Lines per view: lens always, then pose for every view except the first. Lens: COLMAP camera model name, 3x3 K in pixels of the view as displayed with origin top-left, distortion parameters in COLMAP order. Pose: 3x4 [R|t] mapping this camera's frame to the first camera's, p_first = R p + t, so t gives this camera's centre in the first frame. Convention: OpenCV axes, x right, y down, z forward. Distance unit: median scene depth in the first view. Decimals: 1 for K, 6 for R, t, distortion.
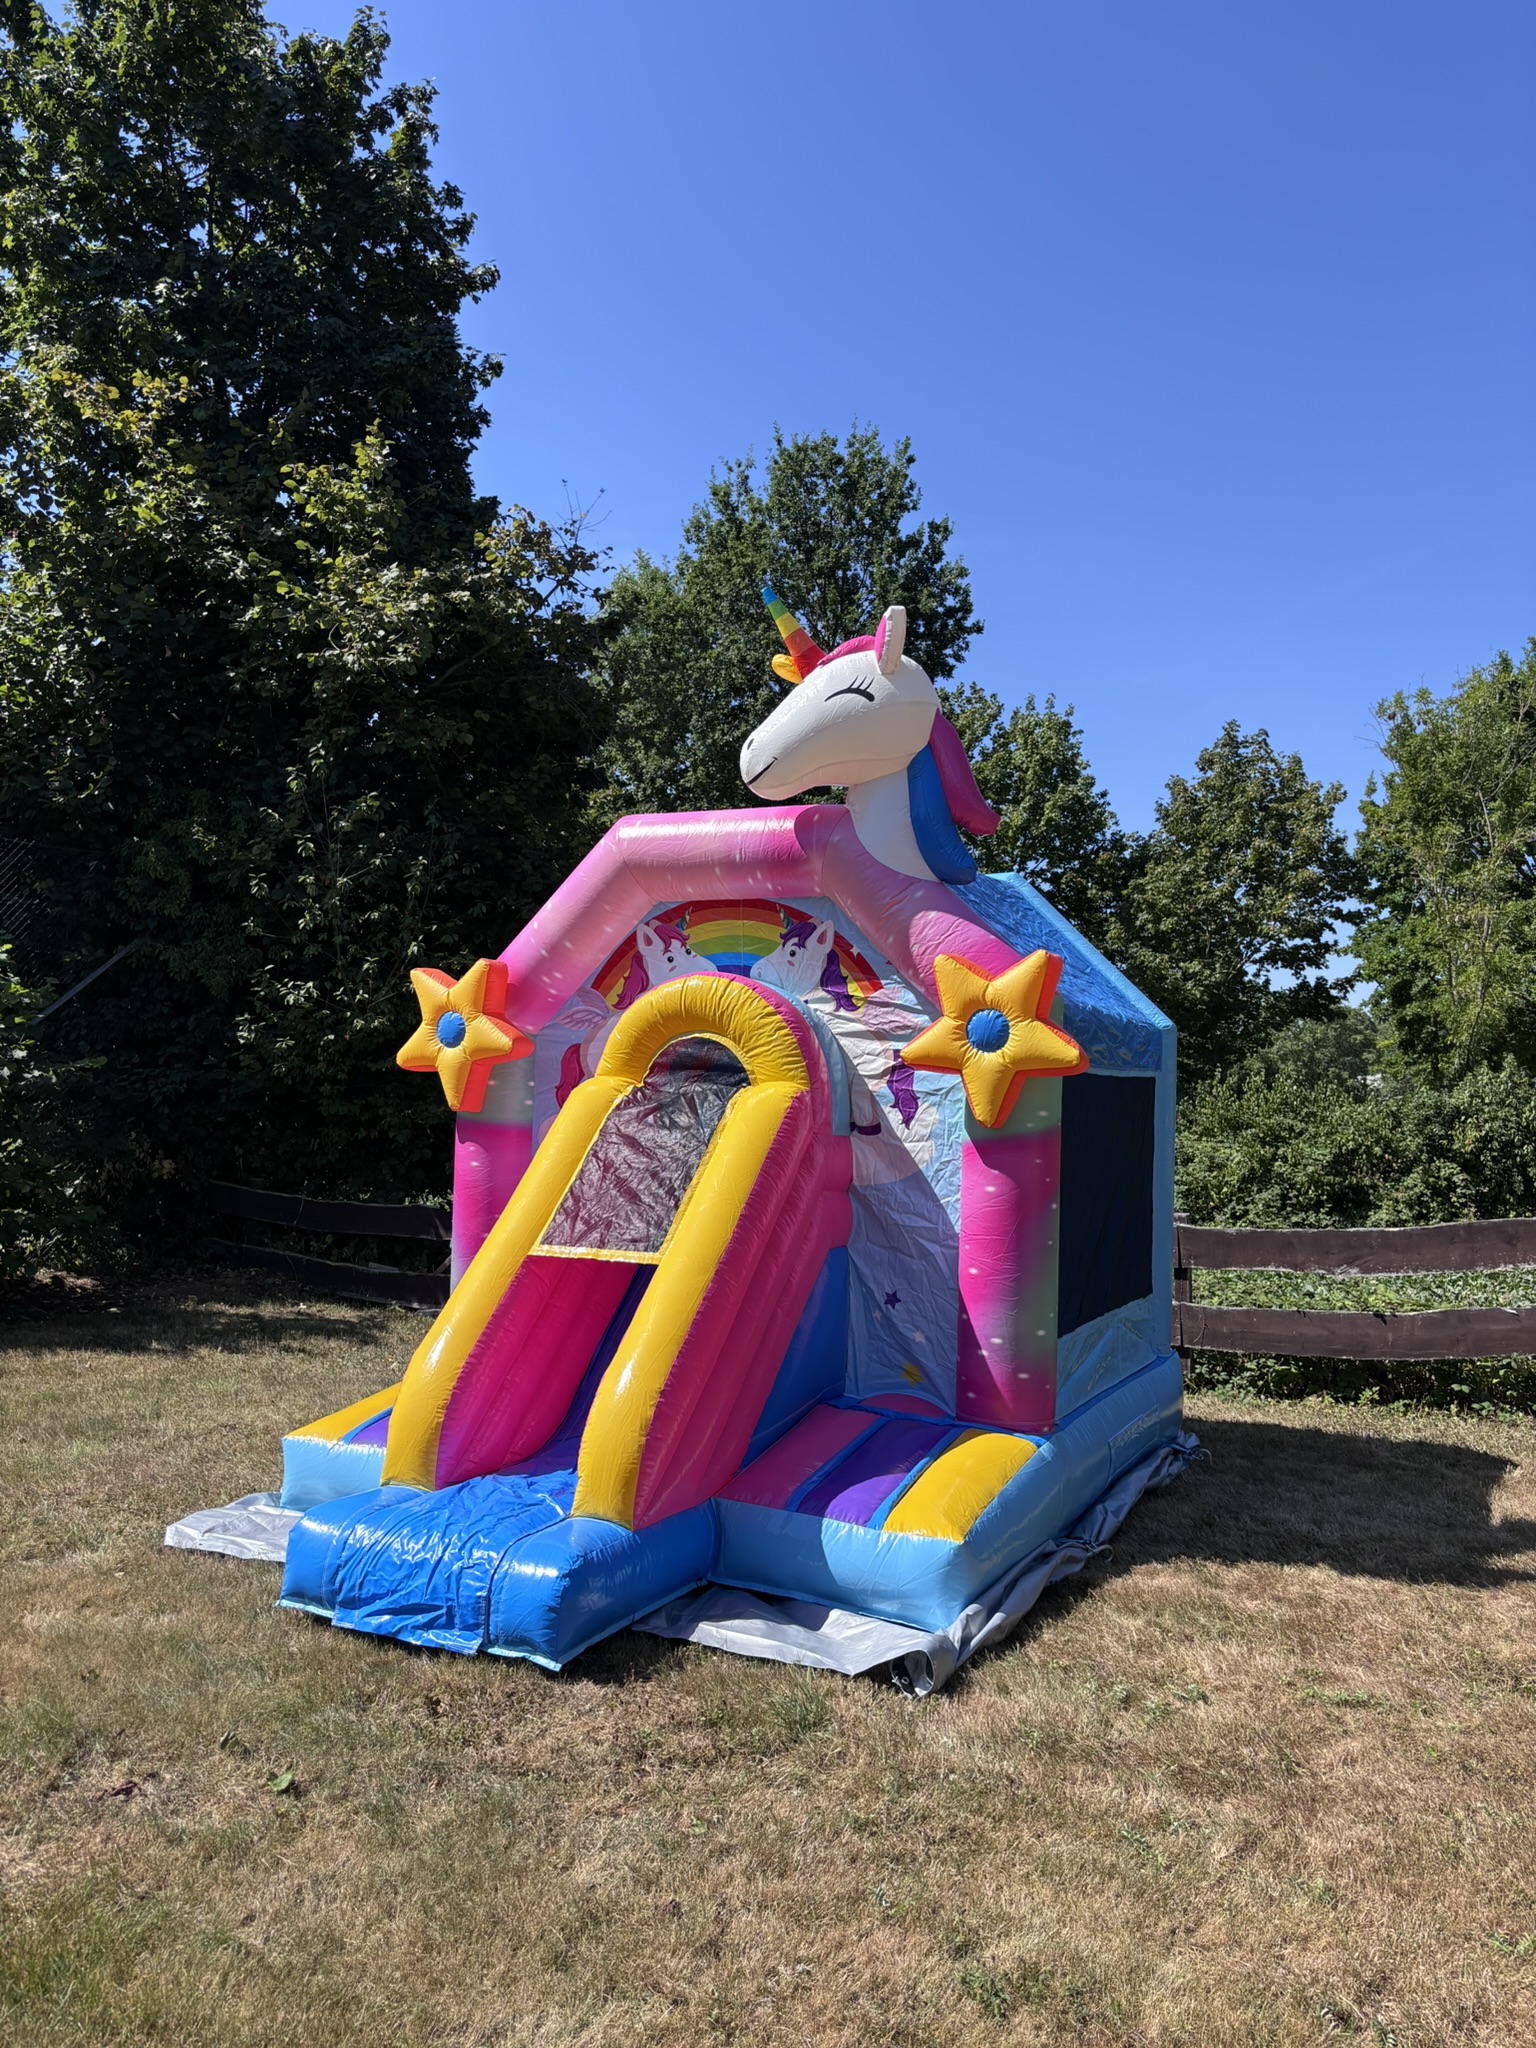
lens RADIAL K [[1560.8, 0, 763.6], [0, 1560.8, 1014.6], [0, 0, 1]] dist [0.020949, -0.002531]
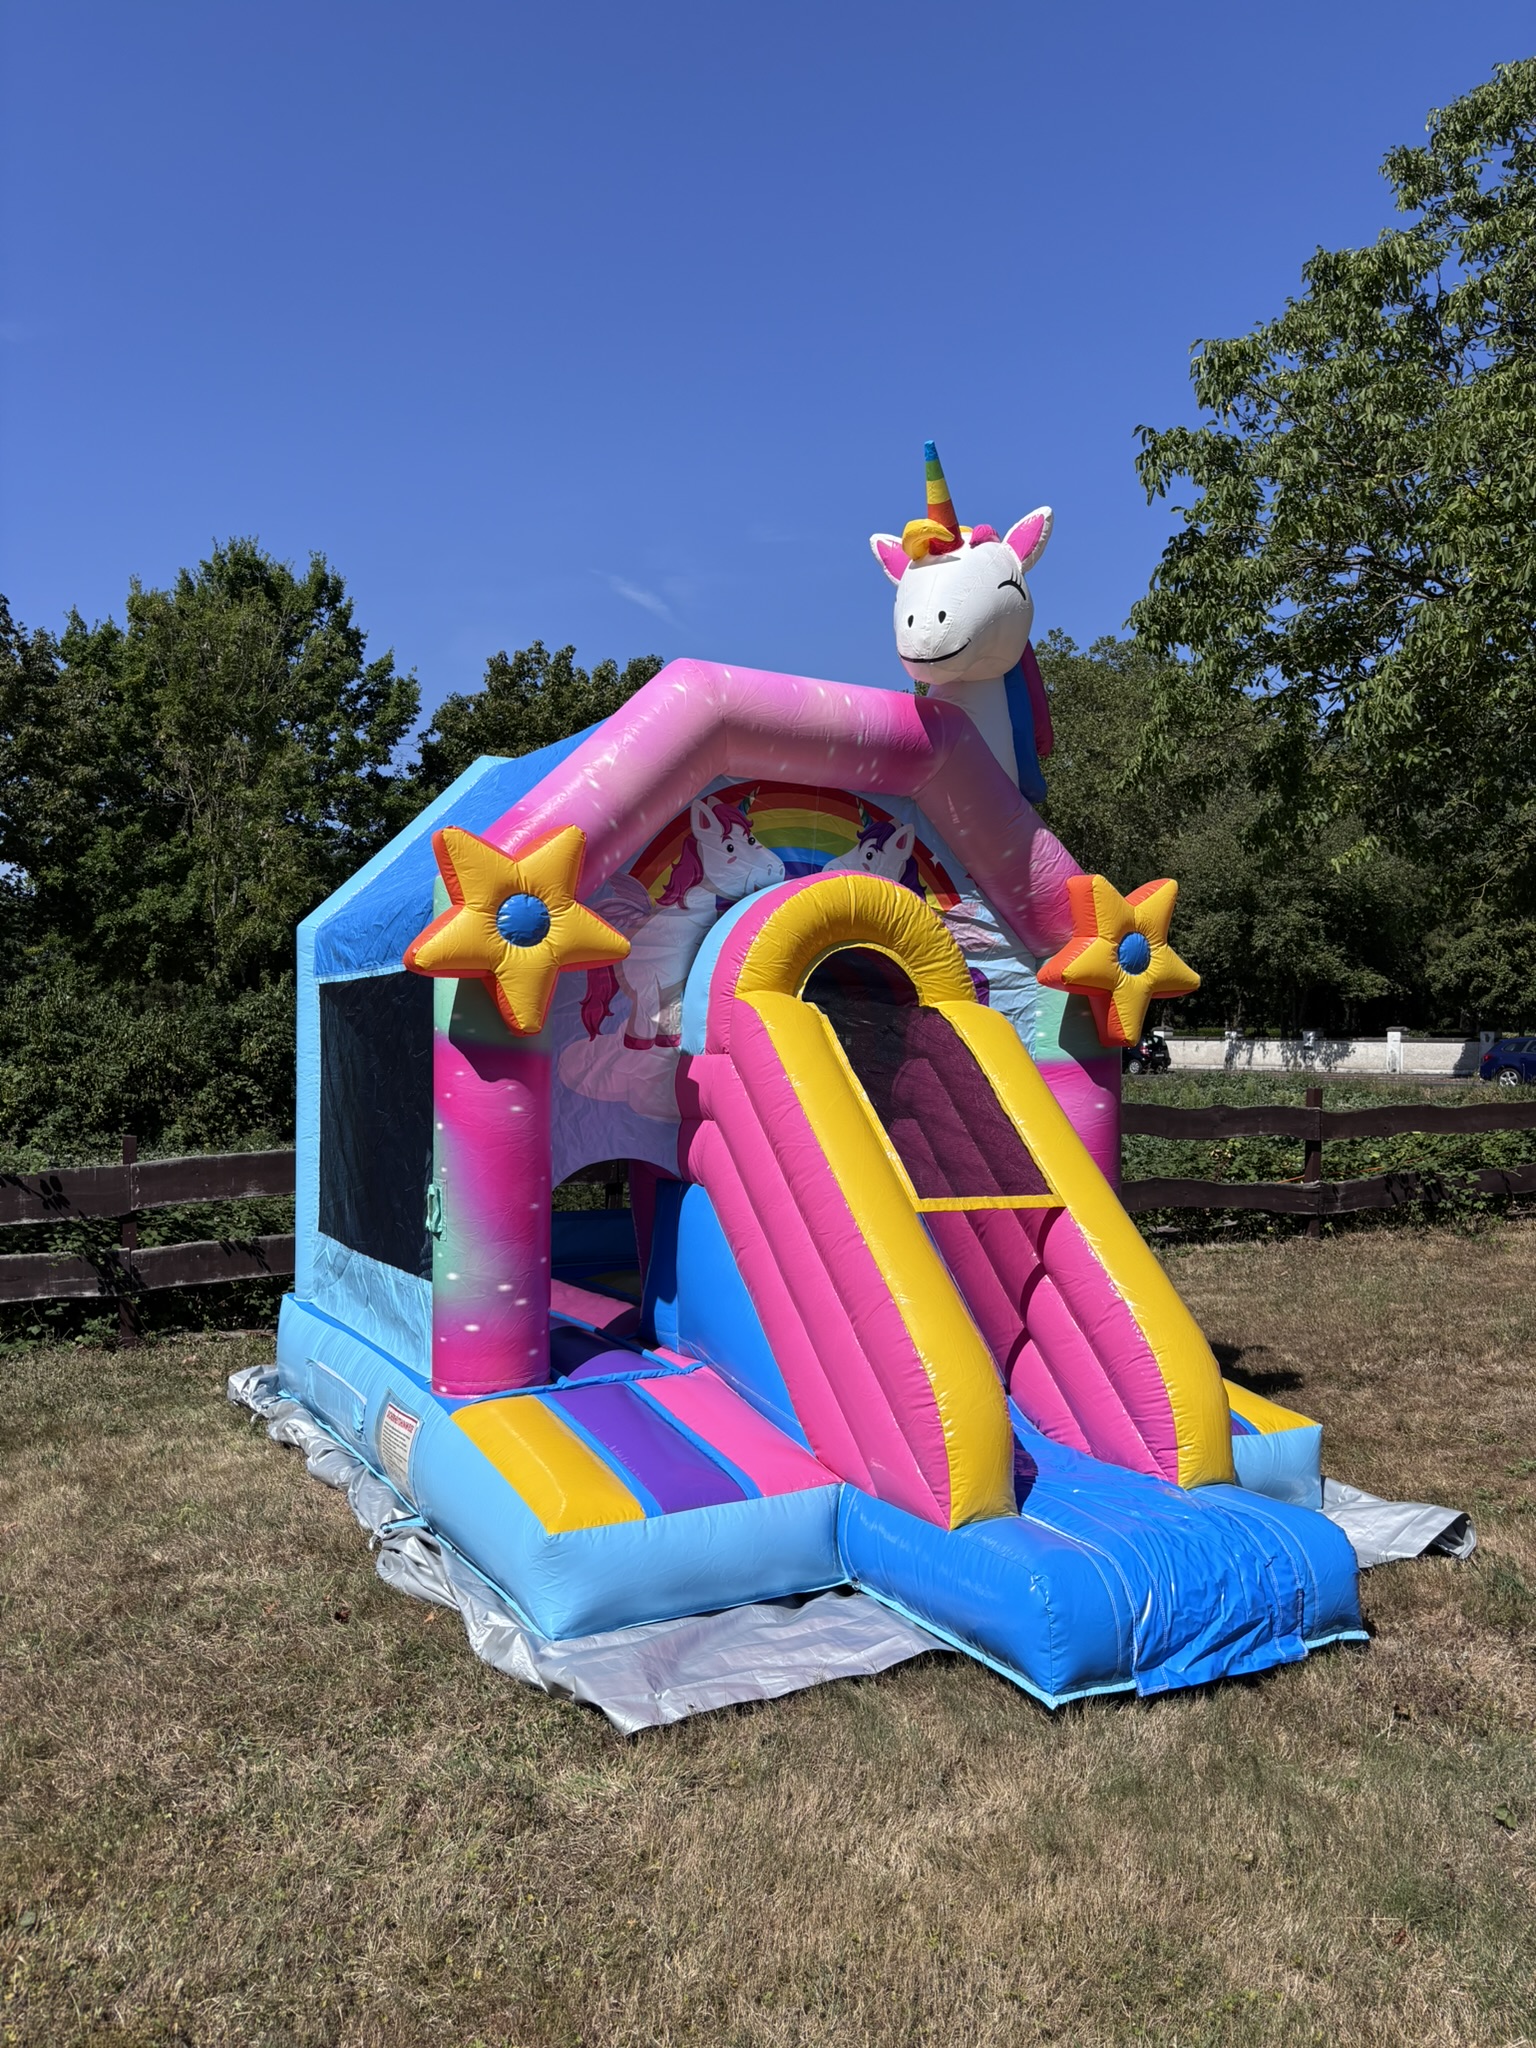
lens RADIAL K [[1550.5, 0, 786.6], [0, 1550.5, 1020.6], [0, 0, 1]] dist [0.026521, -0.001496]
pose [[0.575097, -0.002128, 0.818083, -0.760800], [-0.046906, 0.998266, 0.035571, 0.026464], [-0.816740, -0.058829, 0.574000, 0.541722]]
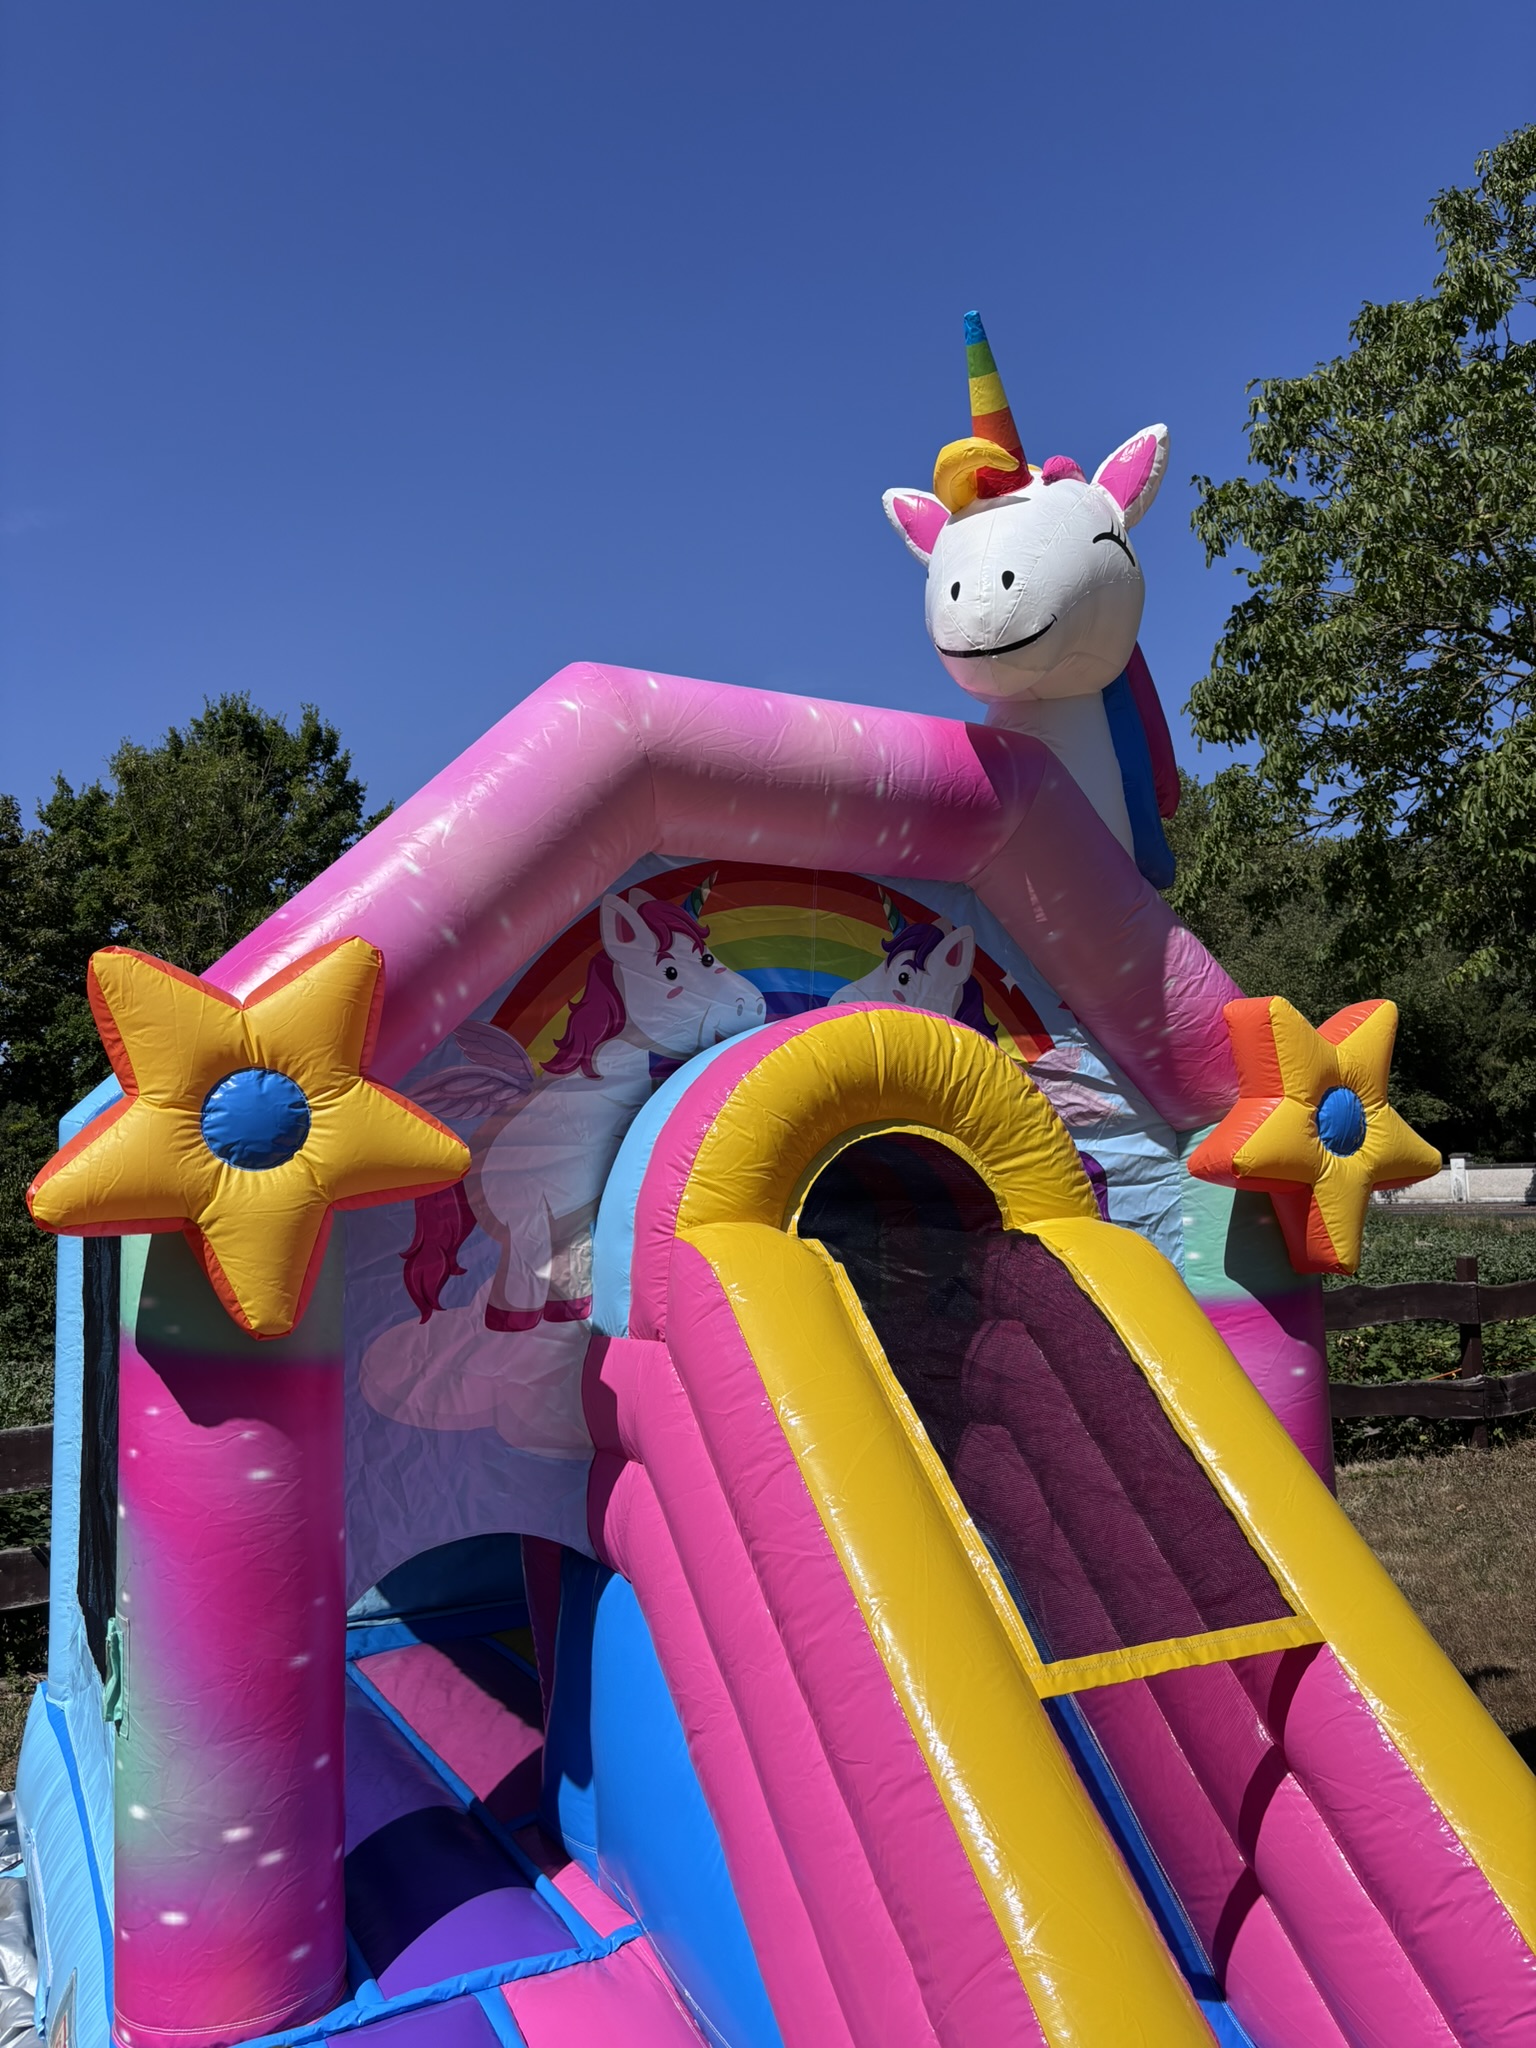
lens RADIAL K [[1553.3, 0, 797.3], [0, 1553.3, 990.5], [0, 0, 1]] dist [0.089278, -0.190934]
pose [[0.585101, 0.066466, 0.808232, -0.461275], [-0.009208, 0.997116, -0.075333, 0.006840], [-0.810908, 0.036636, 0.584026, 0.735424]]
